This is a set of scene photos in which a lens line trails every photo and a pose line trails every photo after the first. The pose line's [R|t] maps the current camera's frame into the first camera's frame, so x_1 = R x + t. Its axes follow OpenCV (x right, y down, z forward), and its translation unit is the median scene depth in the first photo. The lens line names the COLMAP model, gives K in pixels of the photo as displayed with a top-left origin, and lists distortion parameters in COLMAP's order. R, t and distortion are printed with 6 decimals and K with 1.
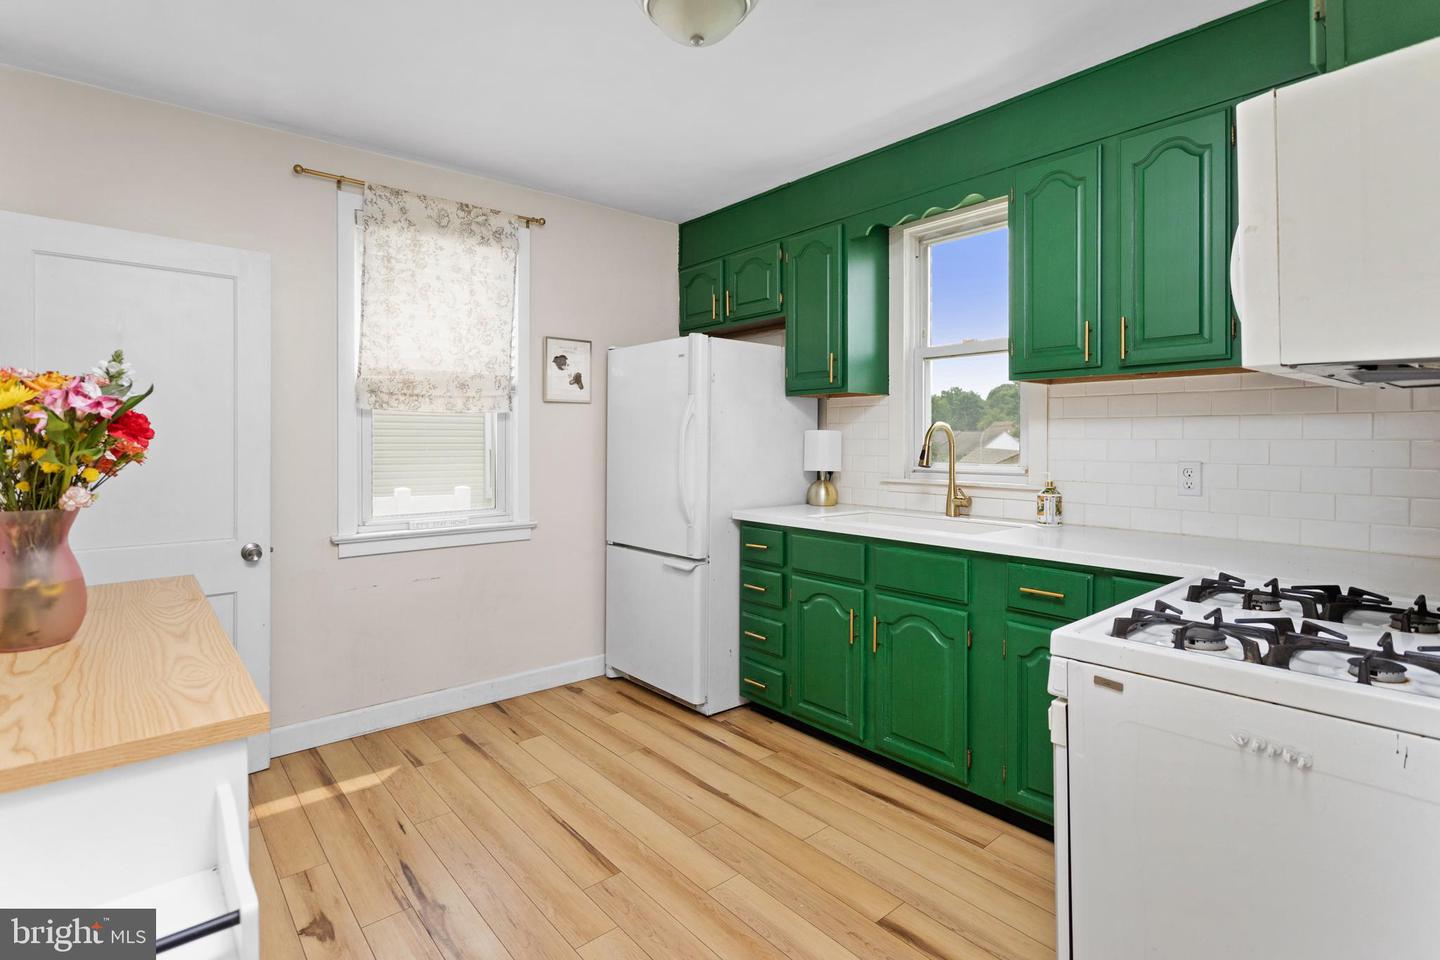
lens RADIAL K [[688.0, 0, 704.9], [0, 688.0, 437.4], [0, 0, 1]] dist [0.000441, 0.000541]
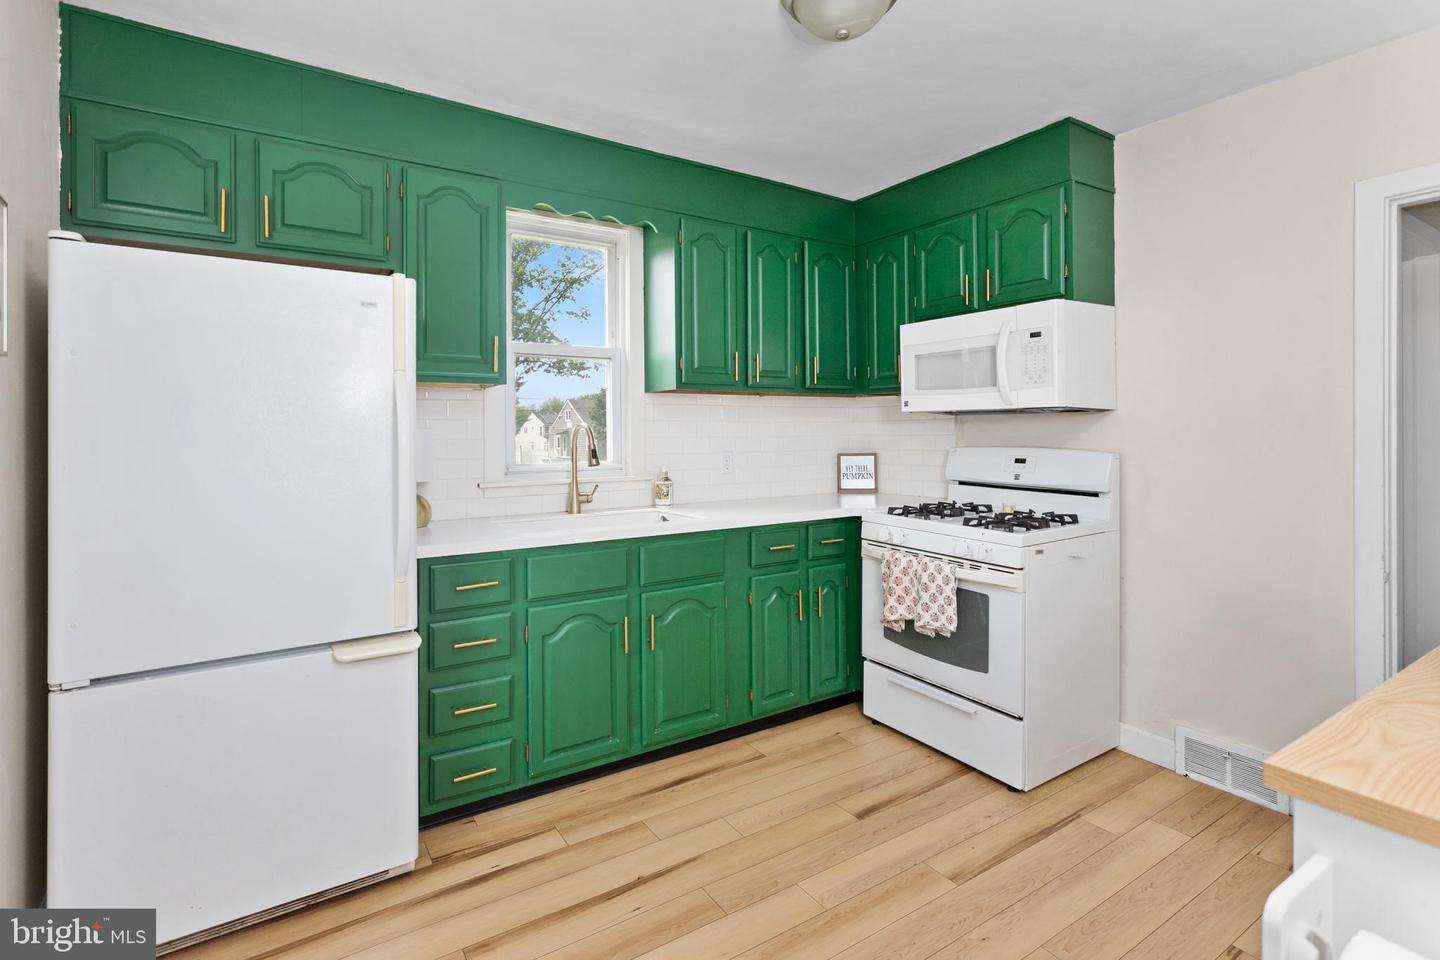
lens RADIAL K [[688.0, 0, 706.9], [0, 688.0, 429.1], [0, 0, 1]] dist [0.000441, 0.000541]
pose [[0.125990, 0.006180, 0.992012, -0.752672], [0.002388, 0.999976, -0.006532, -0.004458], [-0.992029, 0.003192, 0.125972, 0.802999]]
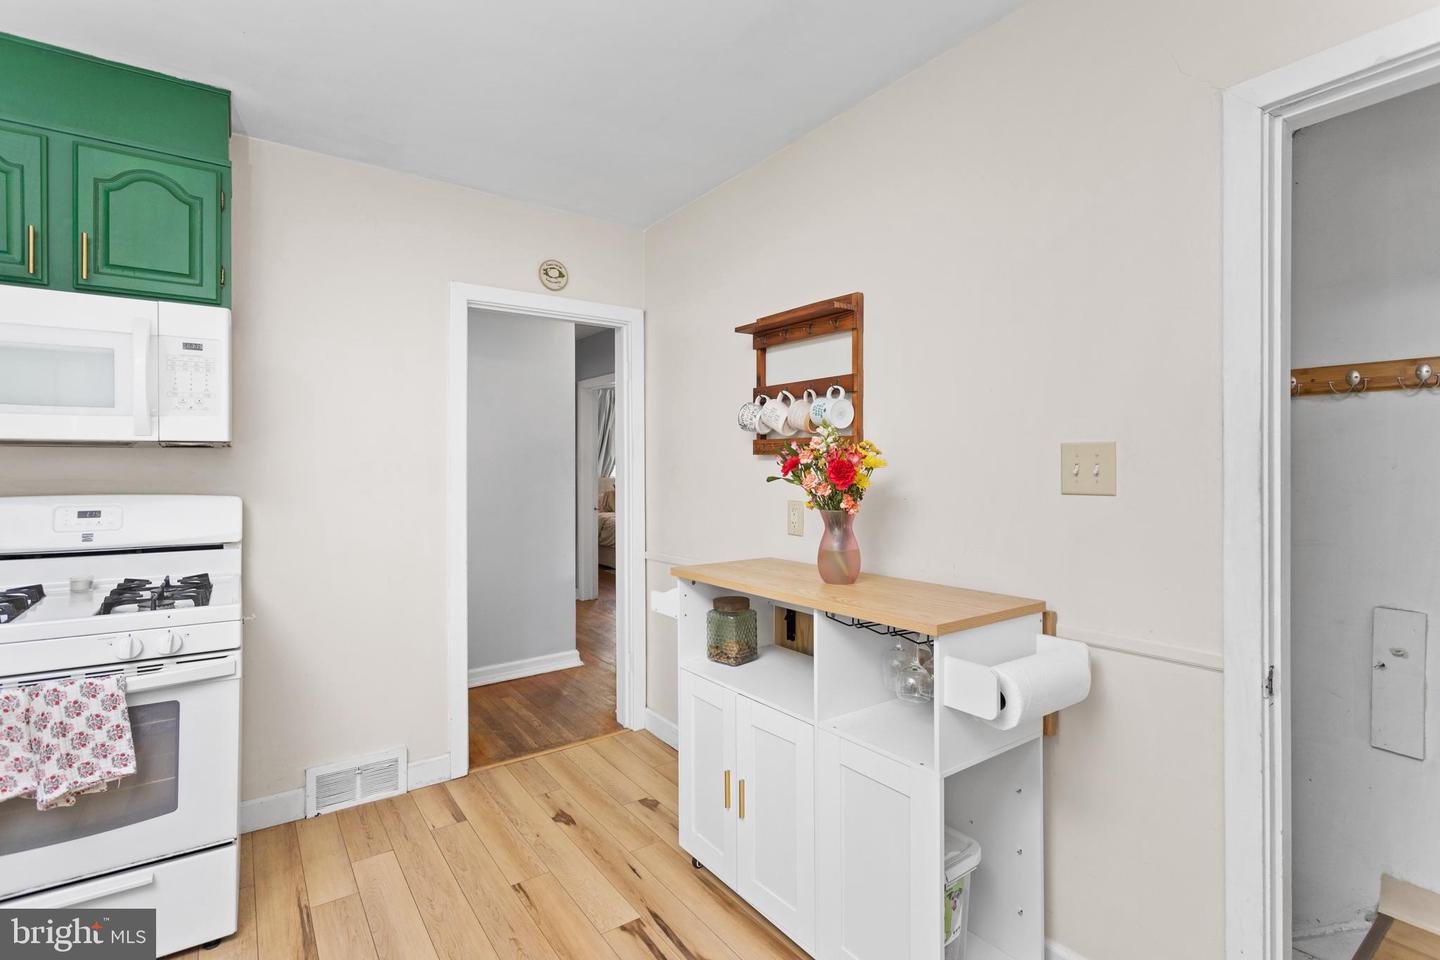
lens RADIAL K [[688.0, 0, 718.0], [0, 688.0, 464.8], [0, 0, 1]] dist [0.000441, 0.000541]
pose [[-0.996946, 0.009691, 0.077487, -0.326186], [0.009621, 0.999953, -0.001277, -0.008076], [-0.077496, -0.000527, -0.996993, 1.198037]]
